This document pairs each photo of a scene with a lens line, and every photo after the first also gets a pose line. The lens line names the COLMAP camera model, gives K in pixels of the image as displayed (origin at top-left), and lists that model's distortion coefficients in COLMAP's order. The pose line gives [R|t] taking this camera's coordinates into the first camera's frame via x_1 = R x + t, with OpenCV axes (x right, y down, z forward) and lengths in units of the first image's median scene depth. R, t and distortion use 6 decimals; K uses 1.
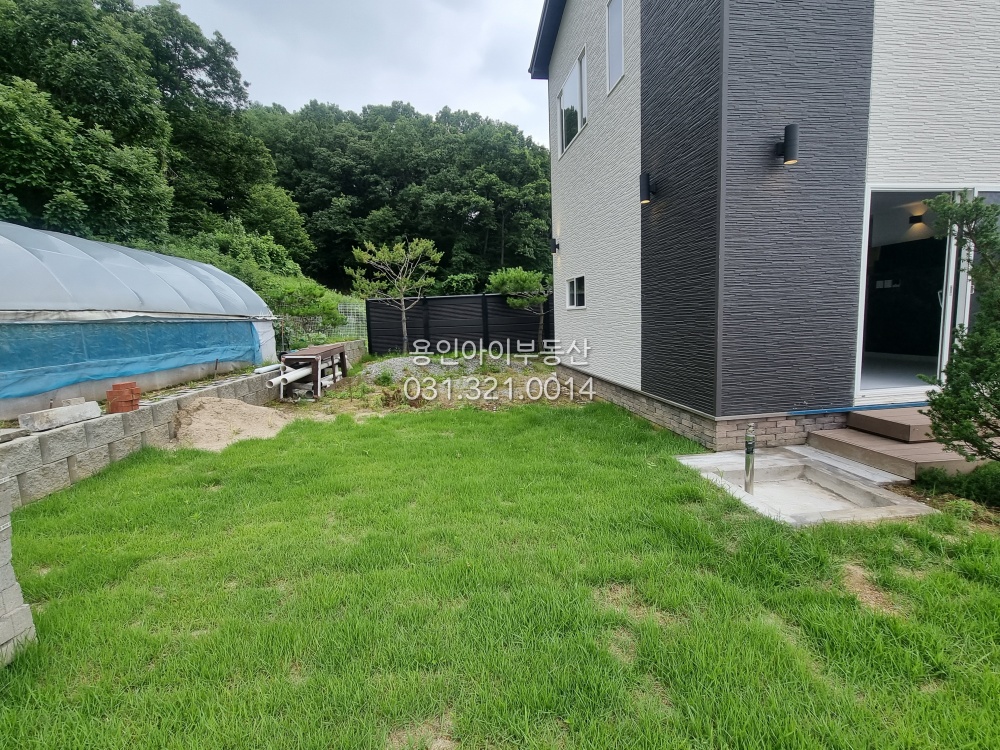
lens RADIAL K [[460.4, 0, 498.4], [0, 460.4, 373.0], [0, 0, 1]] dist [-0.004513, 0.000408]
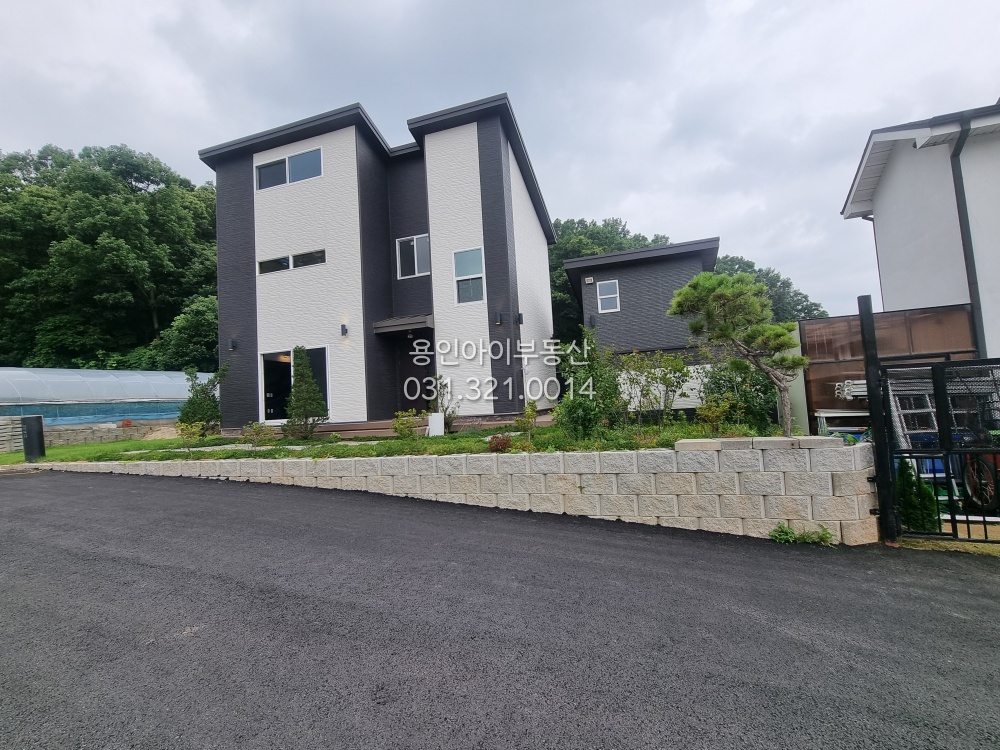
lens RADIAL K [[460.4, 0, 505.2], [0, 460.4, 375.4], [0, 0, 1]] dist [-0.004513, 0.000408]
pose [[0.902723, -0.045050, -0.427857, 1.134180], [-0.022953, 0.988043, -0.152462, 0.053869], [0.429610, 0.147451, 0.890895, -0.316526]]
